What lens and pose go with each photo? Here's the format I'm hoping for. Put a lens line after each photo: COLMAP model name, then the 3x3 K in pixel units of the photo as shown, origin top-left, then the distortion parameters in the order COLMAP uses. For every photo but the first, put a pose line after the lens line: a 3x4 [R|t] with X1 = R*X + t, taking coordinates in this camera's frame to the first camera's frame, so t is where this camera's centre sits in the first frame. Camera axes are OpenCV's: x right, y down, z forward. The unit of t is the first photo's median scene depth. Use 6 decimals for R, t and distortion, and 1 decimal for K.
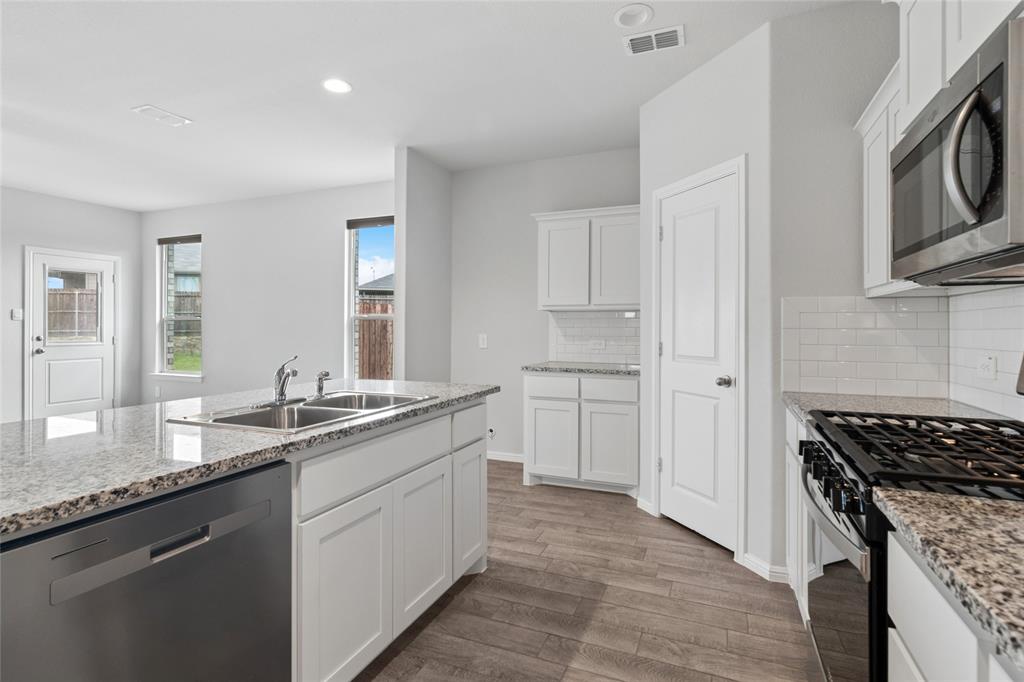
lens RADIAL K [[496.9, 0, 512.9], [0, 496.9, 328.8], [0, 0, 1]] dist [-0.001379, 0.000205]
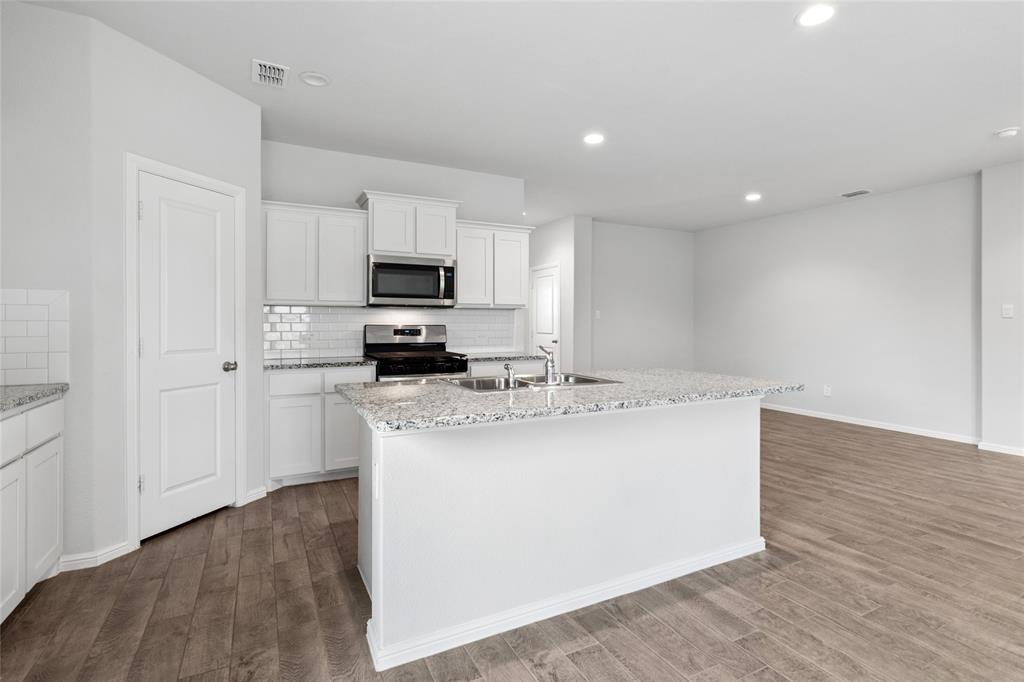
lens RADIAL K [[502.1, 0, 515.9], [0, 502.1, 324.5], [0, 0, 1]] dist [-0.000103, 0.005593]
pose [[-0.766541, -0.005484, 0.642172, -0.847497], [-0.001582, 0.999977, 0.006651, -0.005643], [-0.642193, 0.004082, -0.766532, 1.419493]]
